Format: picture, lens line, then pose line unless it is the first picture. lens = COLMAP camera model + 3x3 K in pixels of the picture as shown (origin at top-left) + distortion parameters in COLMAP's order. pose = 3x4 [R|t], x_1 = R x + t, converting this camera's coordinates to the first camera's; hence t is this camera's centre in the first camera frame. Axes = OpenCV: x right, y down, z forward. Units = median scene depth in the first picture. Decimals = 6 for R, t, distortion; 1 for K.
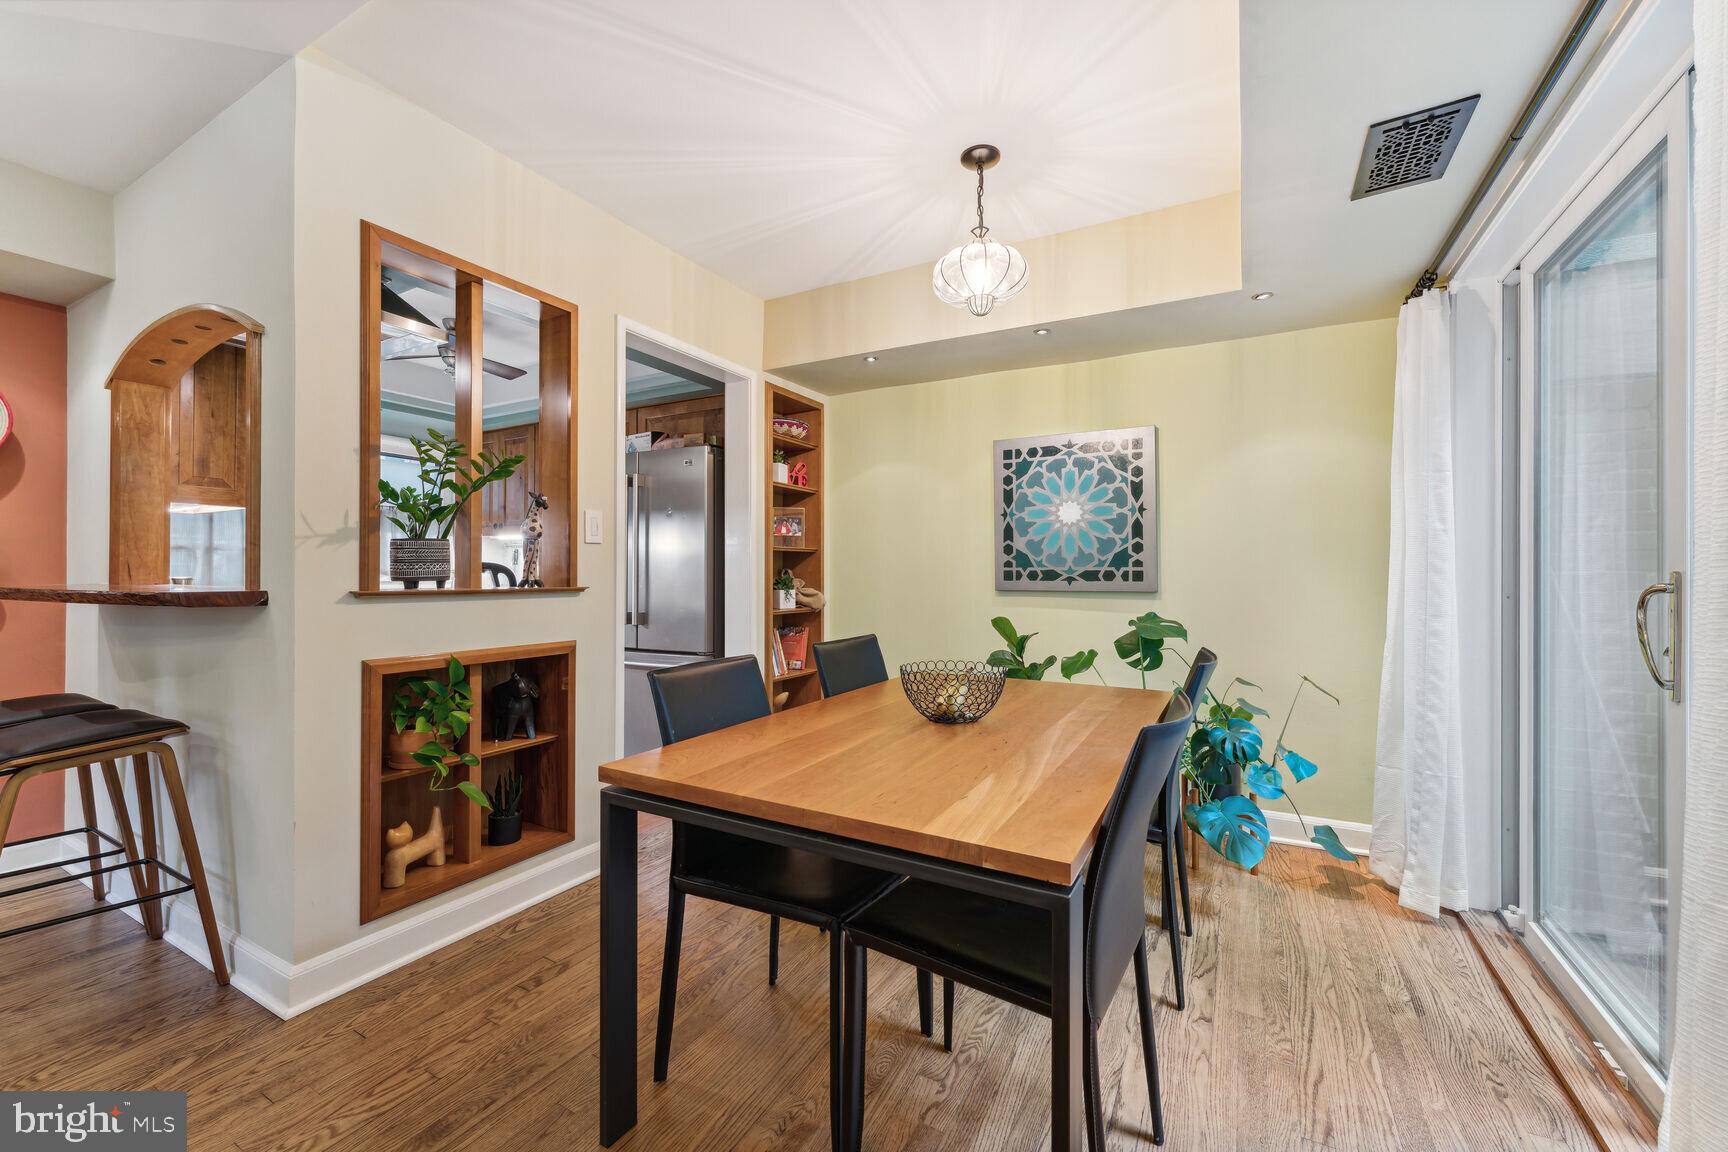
lens RADIAL K [[702.5, 0, 868.4], [0, 702.5, 570.4], [0, 0, 1]] dist [-0.003702, 0.001039]
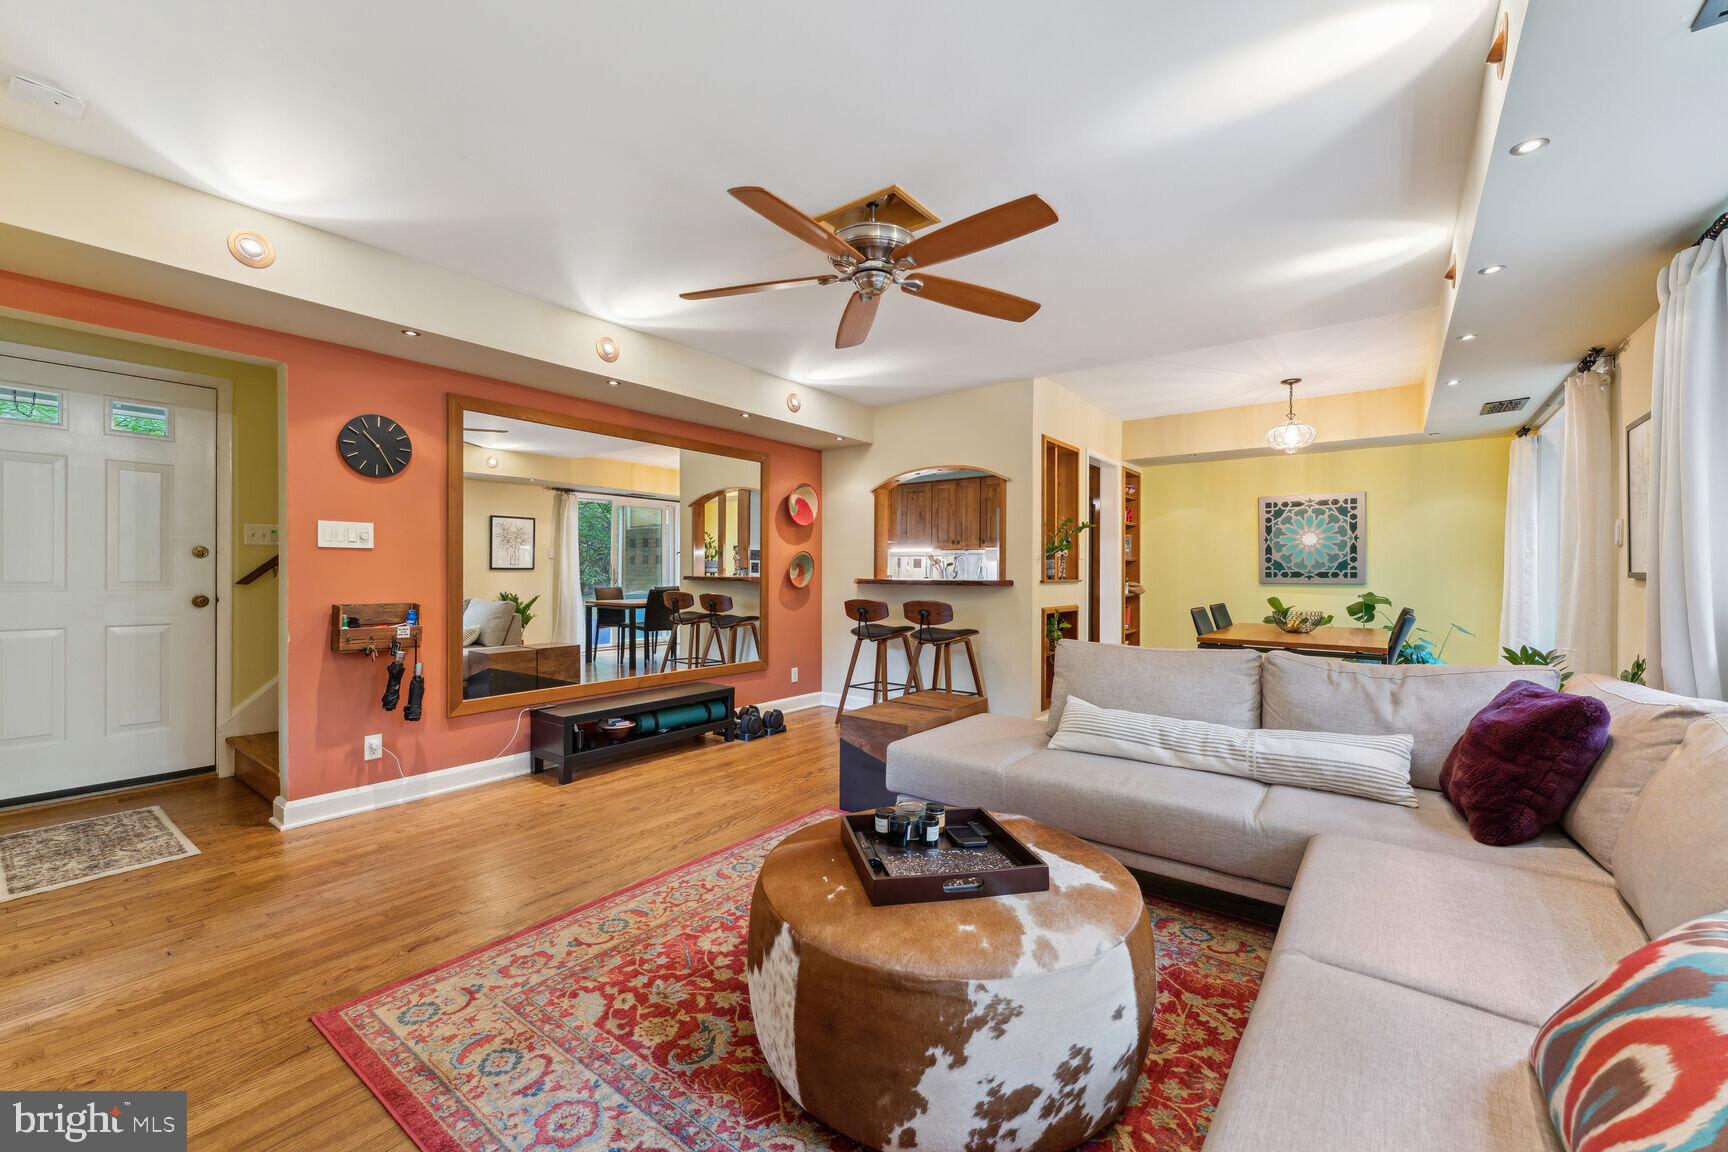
lens RADIAL K [[702.5, 0, 853.9], [0, 702.5, 582.0], [0, 0, 1]] dist [-0.003702, 0.001039]
pose [[0.987024, 0.002506, -0.160556, -0.574957], [0.000281, 0.999850, 0.017331, -0.005159], [0.160576, -0.017151, 0.986875, -0.953434]]
